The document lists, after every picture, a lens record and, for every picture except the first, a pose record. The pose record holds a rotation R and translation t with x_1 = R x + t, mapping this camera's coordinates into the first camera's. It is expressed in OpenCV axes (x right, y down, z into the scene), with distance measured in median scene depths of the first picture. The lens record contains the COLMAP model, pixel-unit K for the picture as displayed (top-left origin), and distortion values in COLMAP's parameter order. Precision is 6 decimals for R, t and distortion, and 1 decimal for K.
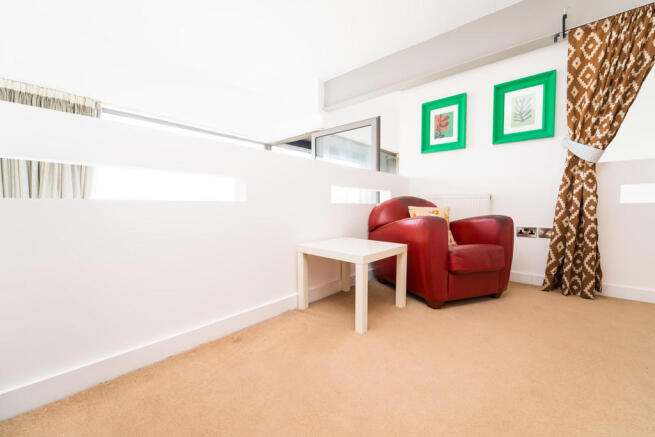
lens RADIAL K [[263.2, 0, 328.0], [0, 263.2, 217.8], [0, 0, 1]] dist [-0.000707, -0.001048]
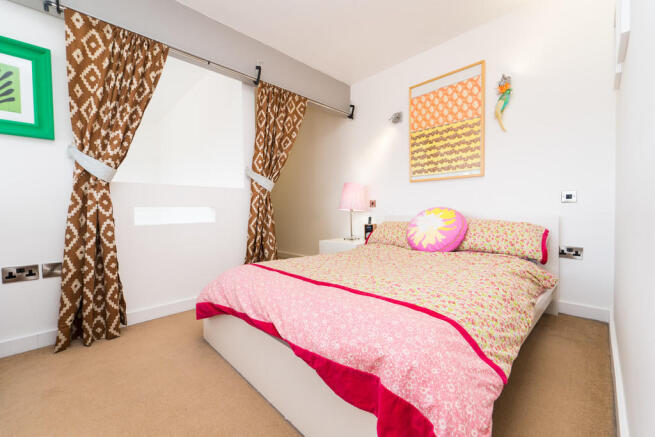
lens RADIAL K [[263.2, 0, 327.7], [0, 263.2, 218.1], [0, 0, 1]] dist [-0.000707, -0.001048]
pose [[0.065788, -0.030736, 0.997360, 0.179339], [0.060687, 0.997798, 0.026746, -0.067339], [-0.995986, 0.058767, 0.067508, 0.212629]]
